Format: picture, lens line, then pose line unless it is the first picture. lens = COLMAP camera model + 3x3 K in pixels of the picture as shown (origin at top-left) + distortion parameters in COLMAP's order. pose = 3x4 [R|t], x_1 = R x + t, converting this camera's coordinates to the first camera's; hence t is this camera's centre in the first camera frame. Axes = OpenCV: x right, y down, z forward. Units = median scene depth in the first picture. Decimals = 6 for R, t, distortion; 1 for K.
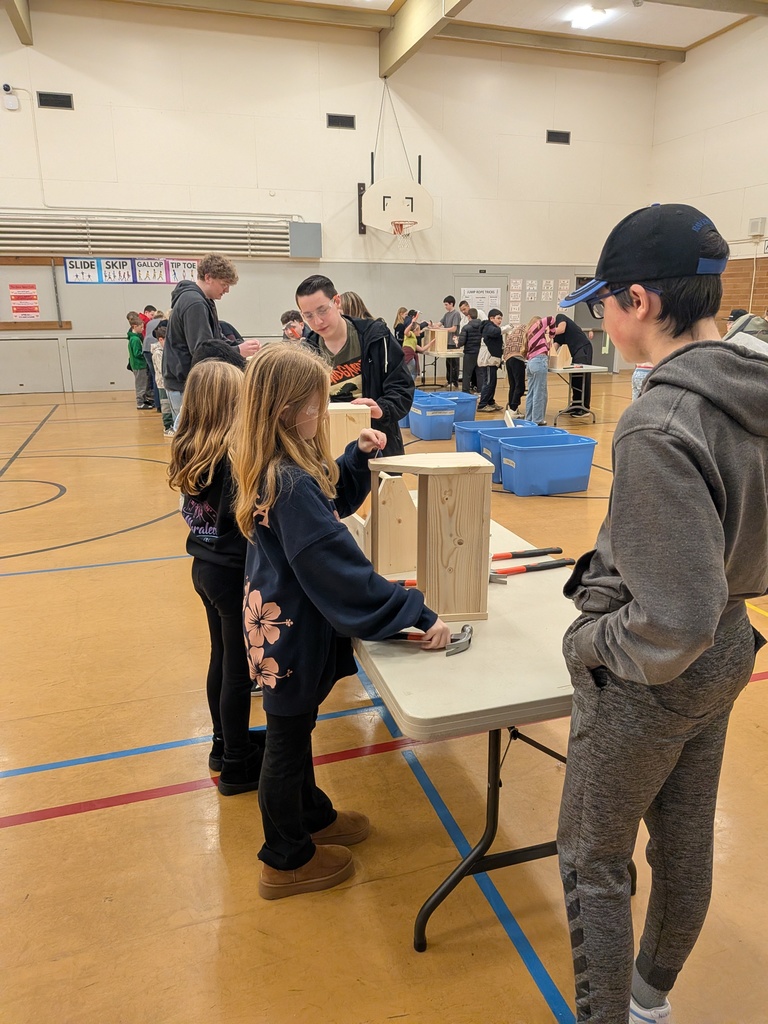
lens RADIAL K [[731.0, 0, 391.0], [0, 731.0, 512.6], [0, 0, 1]] dist [-0.013217, -0.017006]
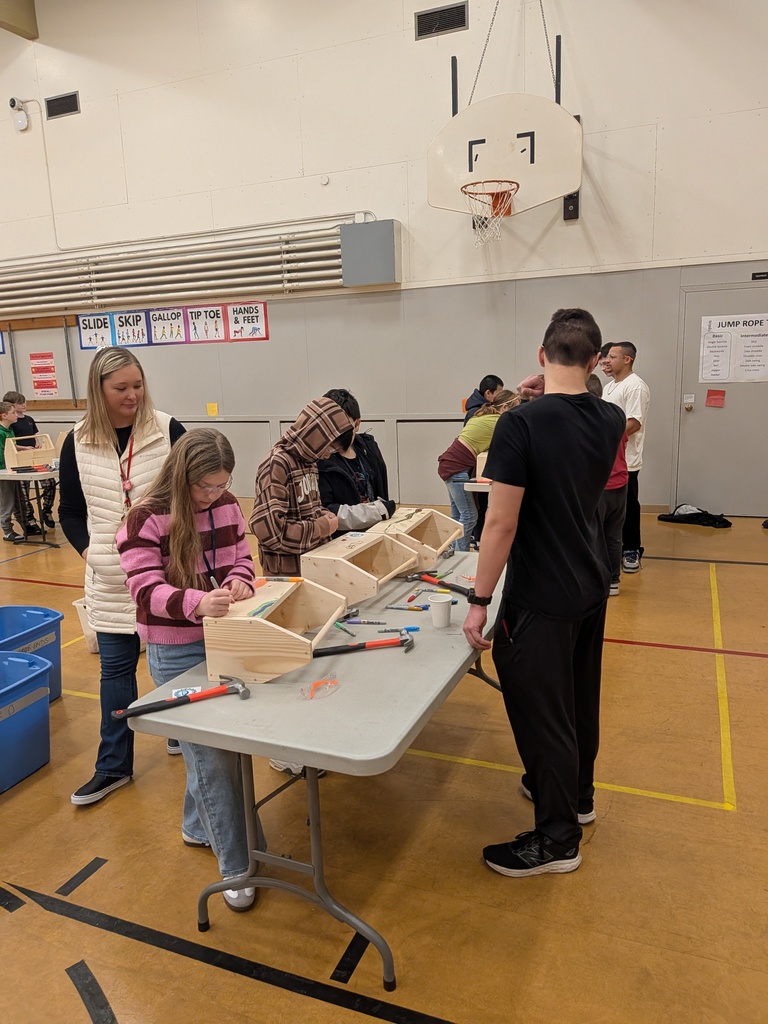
lens RADIAL K [[731.0, 0, 382.5], [0, 731.0, 510.9], [0, 0, 1]] dist [-0.013217, -0.017006]
pose [[0.755518, 0.108473, -0.646085, 0.280786], [-0.137253, 0.990519, 0.005800, -0.195381], [0.640589, 0.084295, 0.763243, 0.632811]]
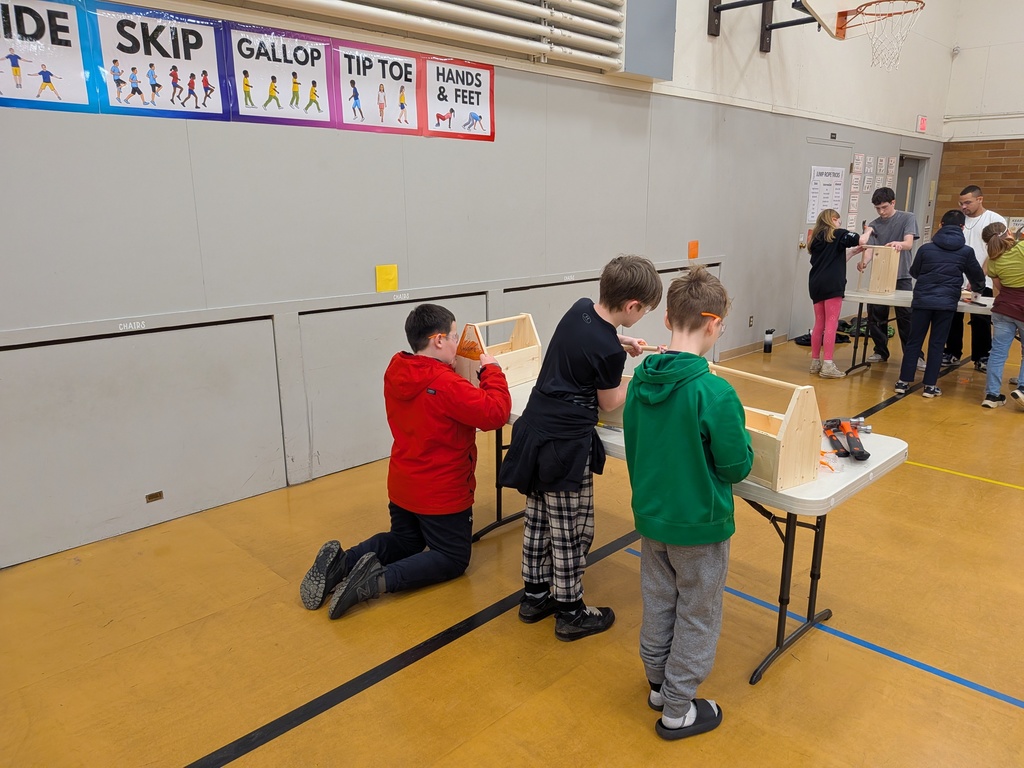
lens RADIAL K [[731.0, 0, 509.2], [0, 731.0, 387.3], [0, 0, 1]] dist [-0.013217, -0.017006]
pose [[0.884889, -0.114871, 0.451415, -0.396026], [0.117696, 0.992808, 0.021924, -0.214725], [-0.450687, 0.033730, 0.892045, 0.730752]]
